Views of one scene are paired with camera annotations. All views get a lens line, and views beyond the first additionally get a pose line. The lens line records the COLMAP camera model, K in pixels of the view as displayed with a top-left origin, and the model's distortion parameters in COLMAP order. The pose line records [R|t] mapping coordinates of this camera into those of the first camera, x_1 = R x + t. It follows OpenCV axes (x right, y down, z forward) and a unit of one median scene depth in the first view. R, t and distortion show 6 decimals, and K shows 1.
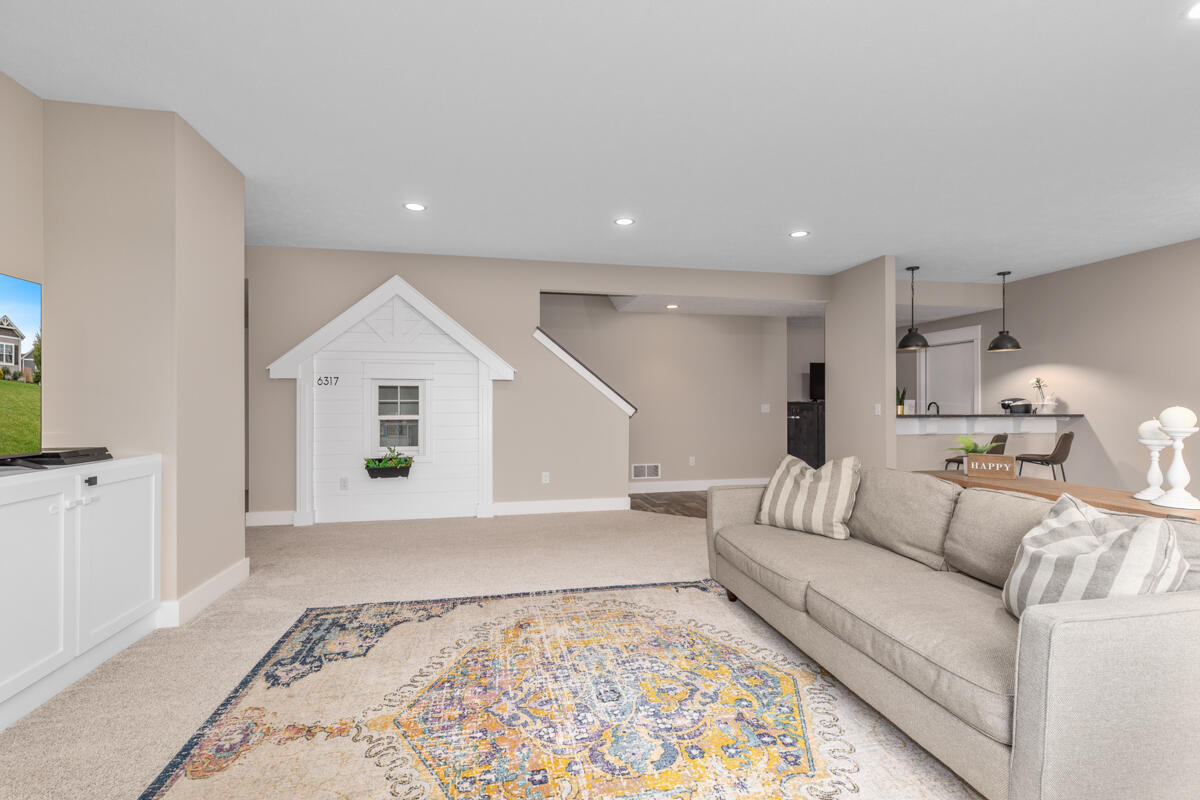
lens RADIAL K [[538.8, 0, 600.0], [0, 538.8, 400.0], [0, 0, 1]] dist [0.001611, 0.000432]
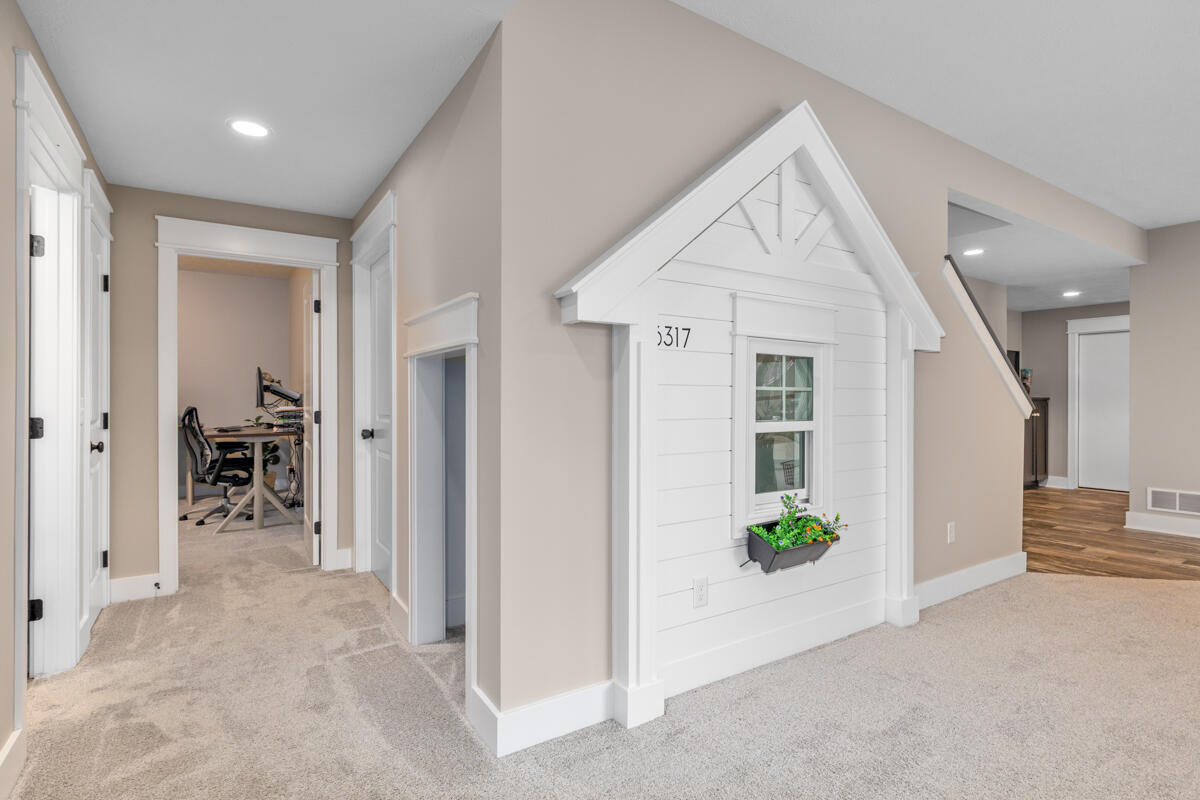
lens RADIAL K [[594.9, 0, 600.0], [0, 594.9, 400.0], [0, 0, 1]] dist [-0.002398, -0.000010]
pose [[0.930363, 0.003101, 0.366627, -1.406678], [-0.007117, 0.999929, 0.009603, 0.013344], [-0.366571, -0.011543, 0.930318, 1.217912]]
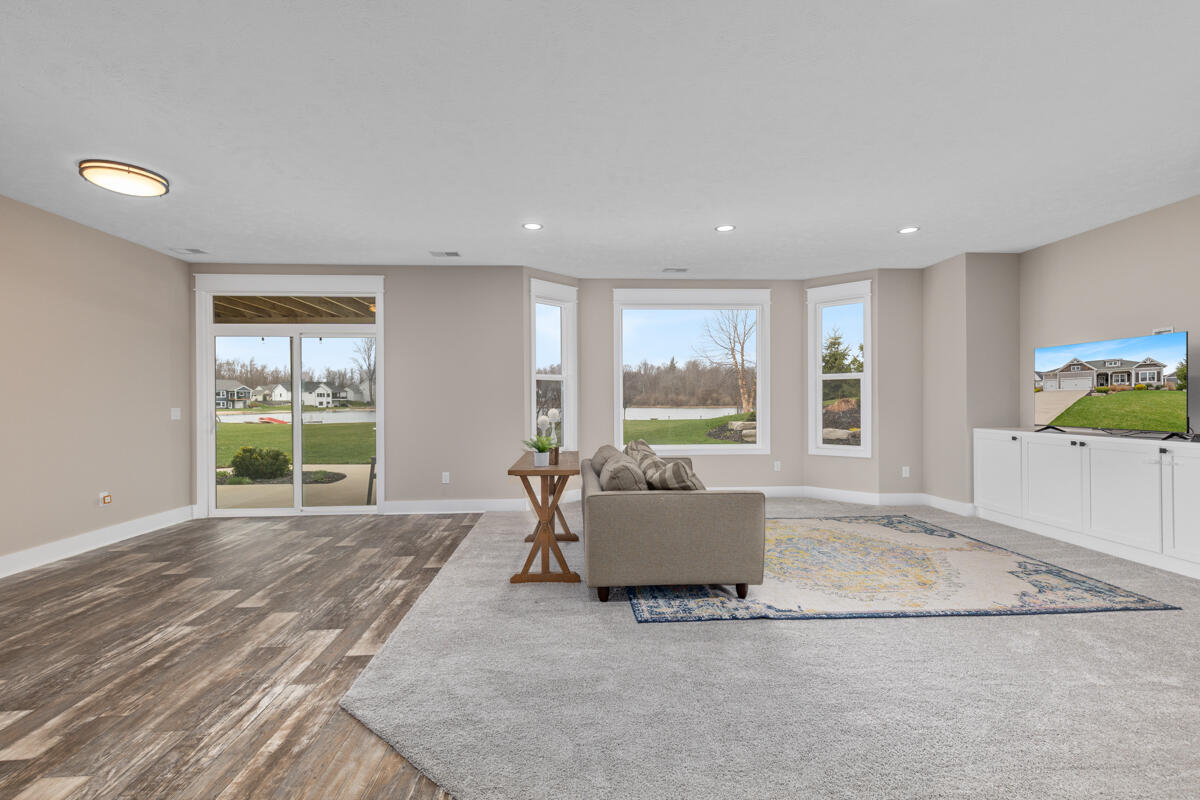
lens RADIAL K [[538.8, 0, 600.0], [0, 538.8, 400.0], [0, 0, 1]] dist [0.001611, 0.000432]
pose [[-0.988964, 0.008235, 0.147927, 0.420720], [0.006762, 0.999922, -0.010458, 0.002507], [-0.148001, -0.009342, -0.988943, 2.426370]]
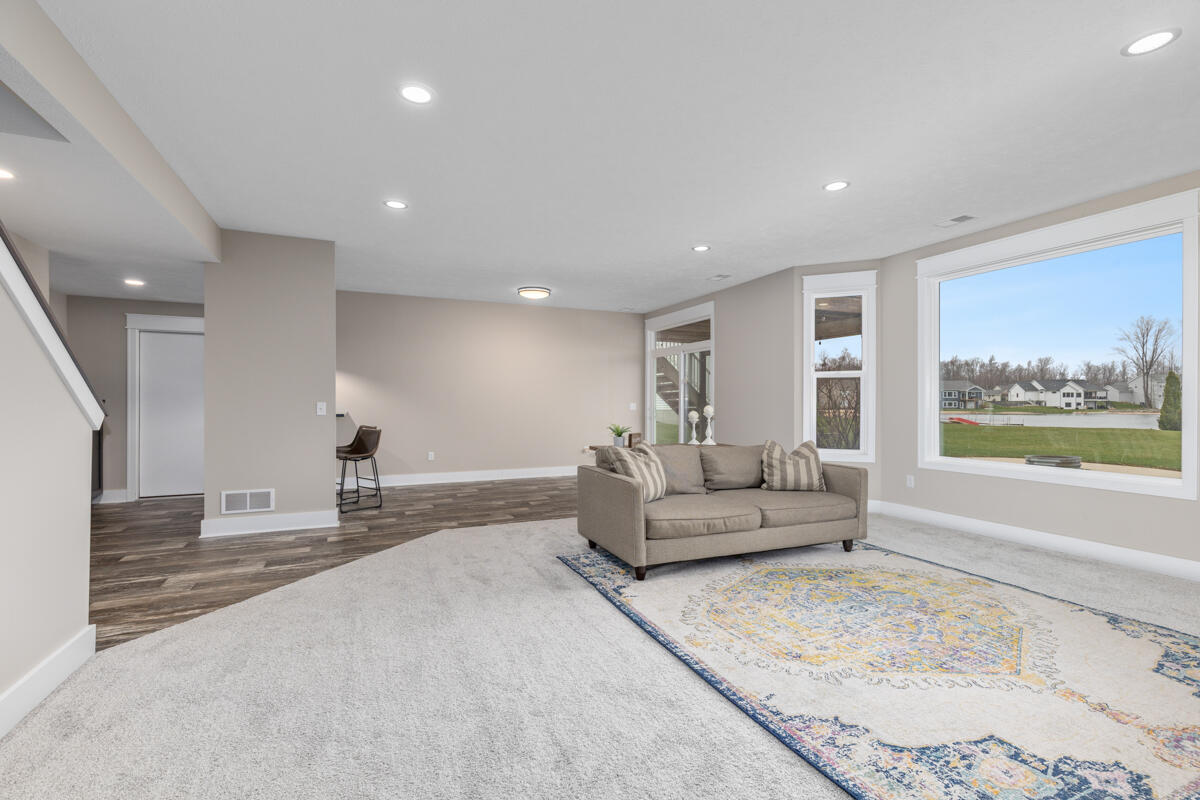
lens RADIAL K [[538.8, 0, 600.0], [0, 538.8, 400.0], [0, 0, 1]] dist [0.001611, 0.000432]
pose [[-0.212170, 0.005940, 0.977215, -0.969374], [-0.010672, 0.999908, -0.008395, 0.013286], [-0.977175, -0.012210, -0.212087, 1.554184]]
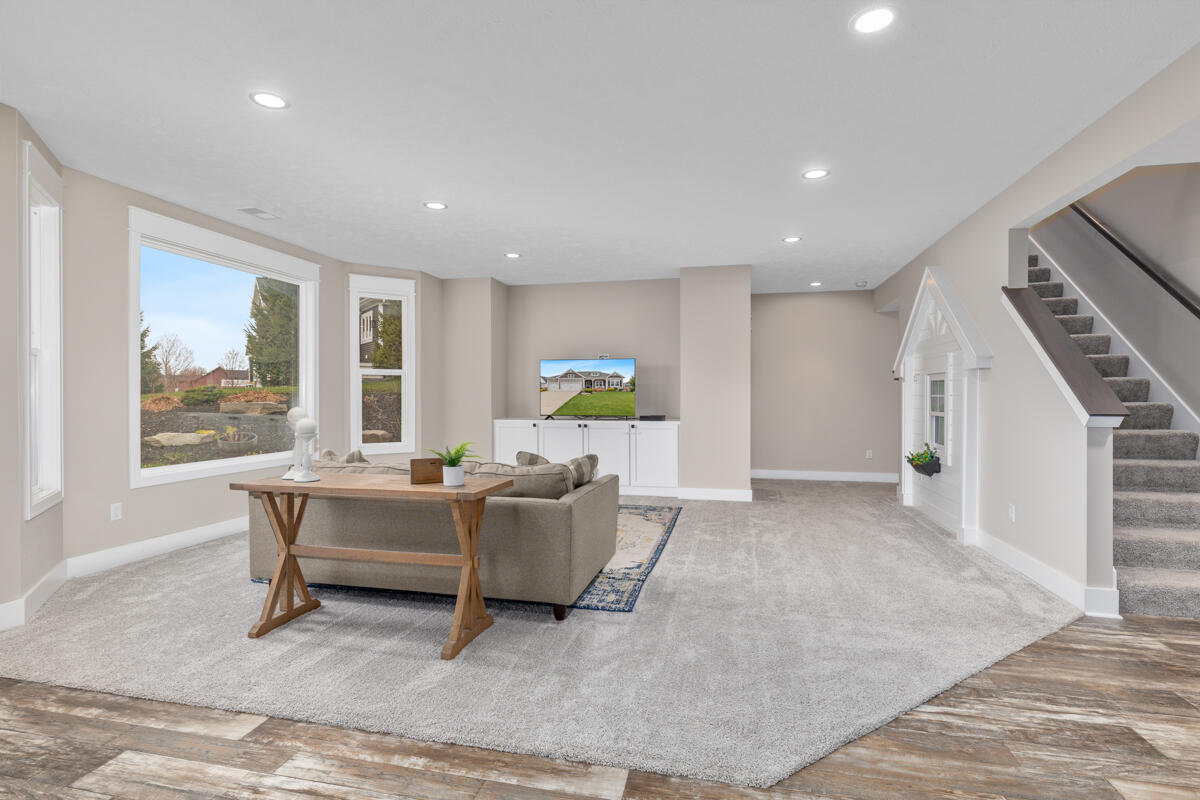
lens RADIAL K [[601.5, 0, 599.8], [0, 601.5, 371.8], [0, 0, 1]] dist [0.001492, 0.002042]
pose [[-0.400694, -0.035912, -0.915508, 1.678237], [0.008922, 0.999031, -0.043093, -0.001071], [0.916169, -0.025435, -0.399985, 1.794753]]
